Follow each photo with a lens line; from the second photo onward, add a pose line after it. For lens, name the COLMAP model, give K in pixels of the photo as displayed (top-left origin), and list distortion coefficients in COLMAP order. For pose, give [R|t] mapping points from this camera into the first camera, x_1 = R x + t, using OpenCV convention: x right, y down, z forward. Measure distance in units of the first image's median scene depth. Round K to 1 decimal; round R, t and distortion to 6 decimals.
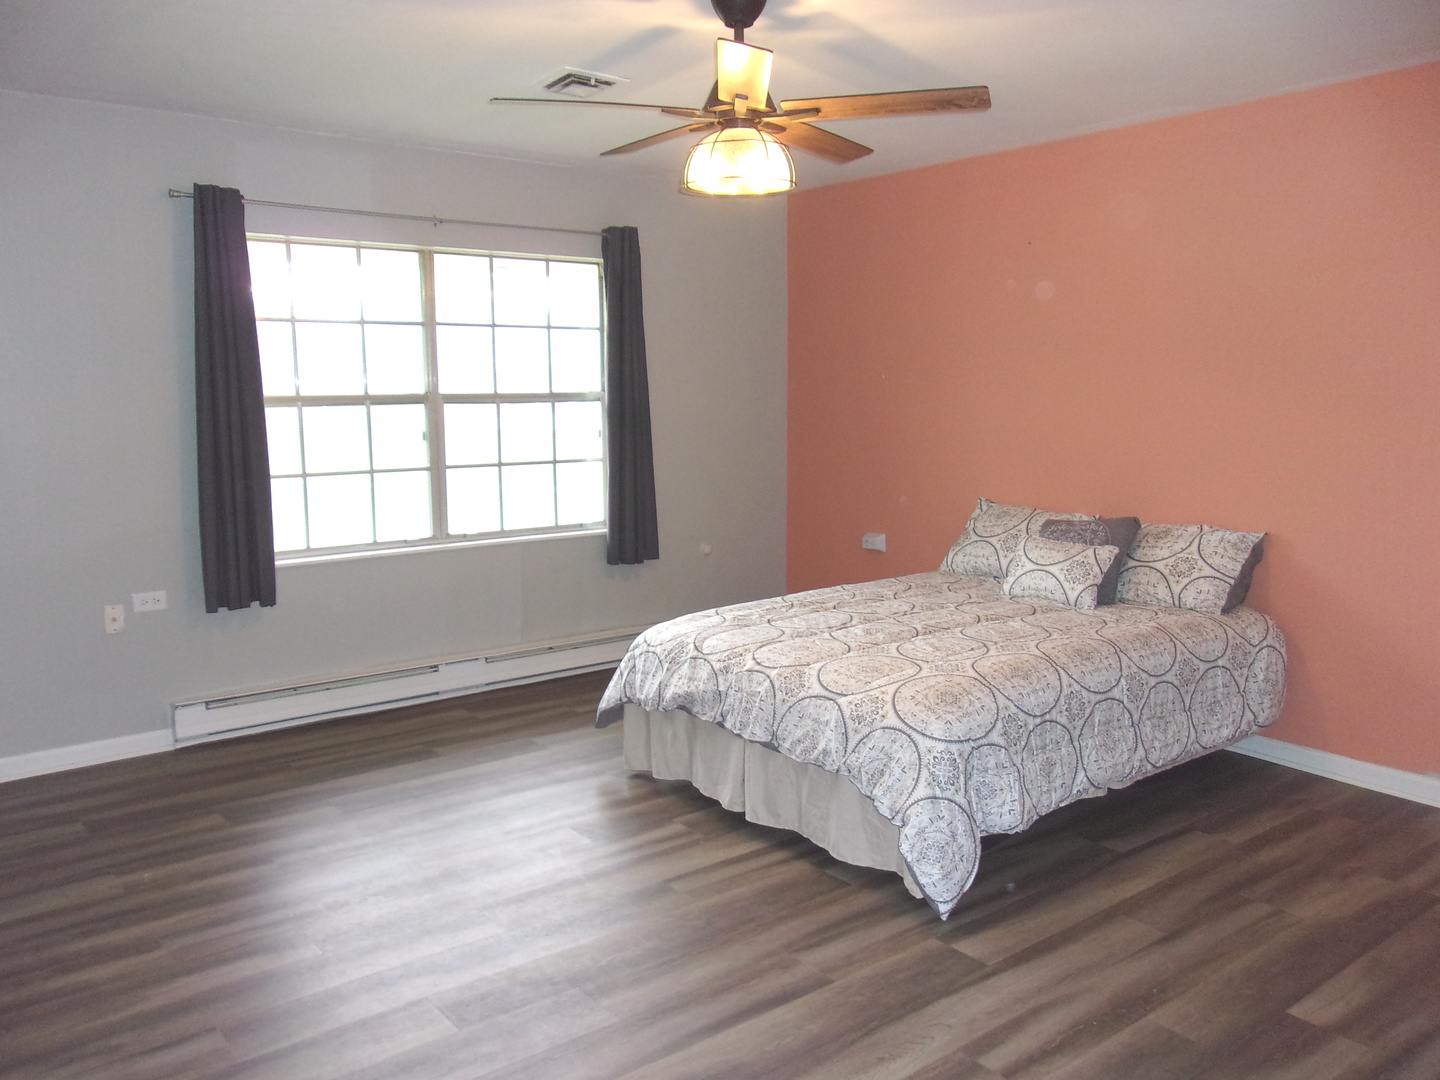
lens RADIAL K [[1157.3, 0, 720.0], [0, 1157.3, 540.0], [0, 0, 1]] dist [-0.001387, 0.000096]
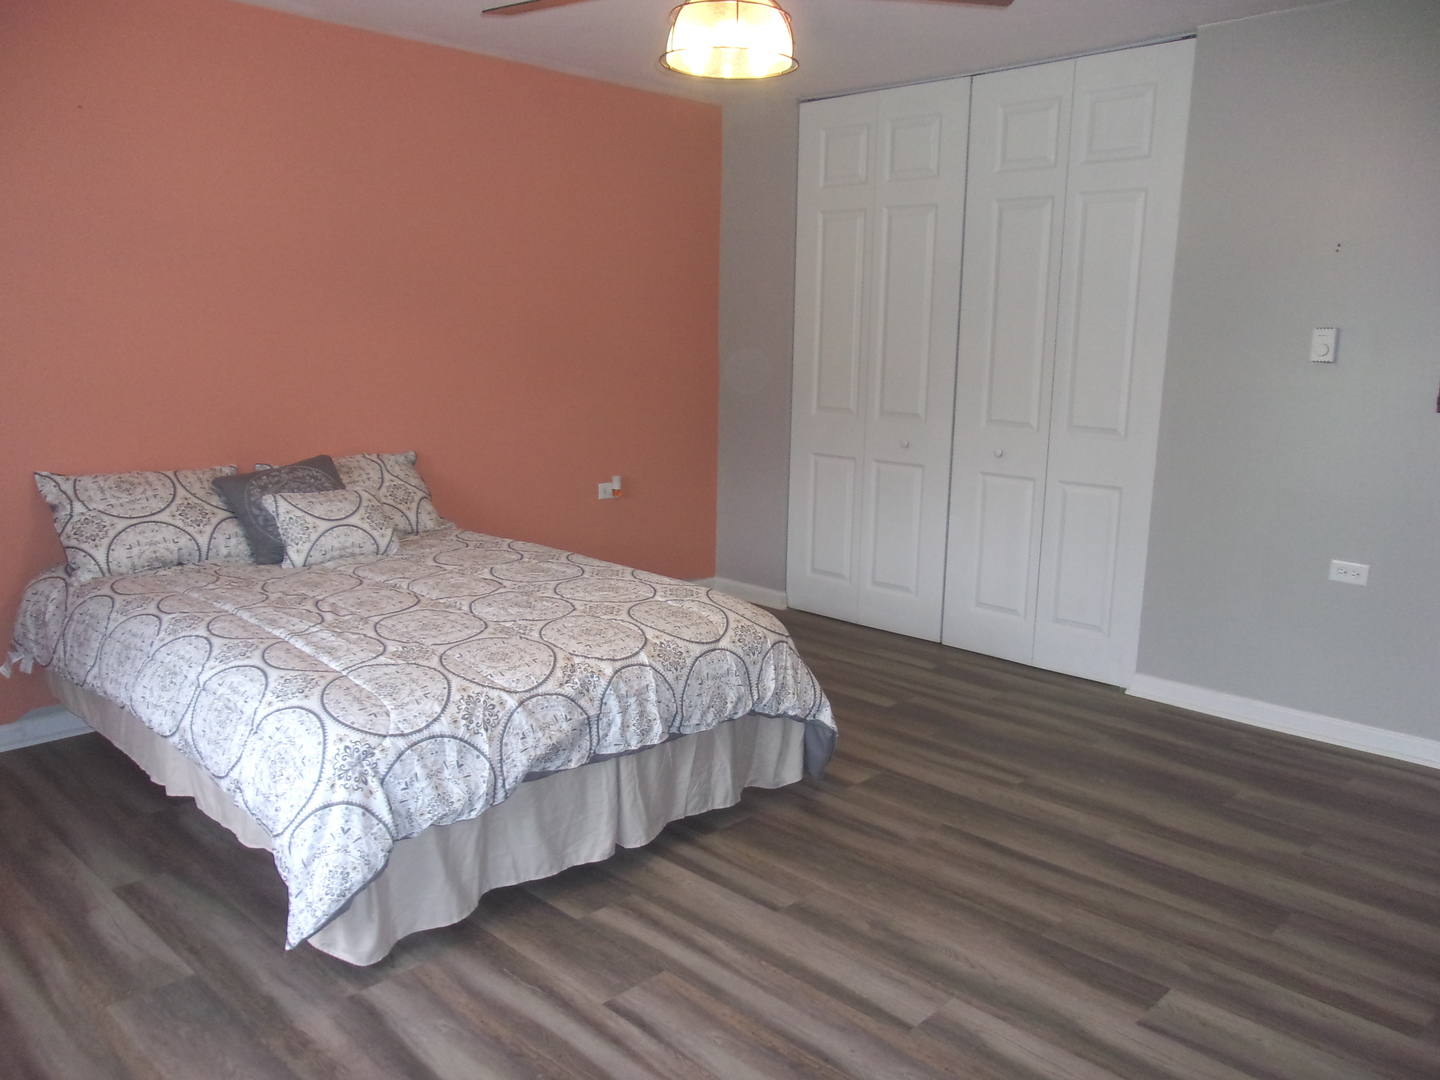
lens RADIAL K [[1157.3, 0, 720.0], [0, 1157.3, 540.0], [0, 0, 1]] dist [-0.001387, 0.000096]
pose [[-0.119473, -0.186877, 0.975091, -0.724853], [0.123040, 0.971768, 0.201315, -0.123694], [-0.985184, 0.144027, -0.093107, 0.966589]]
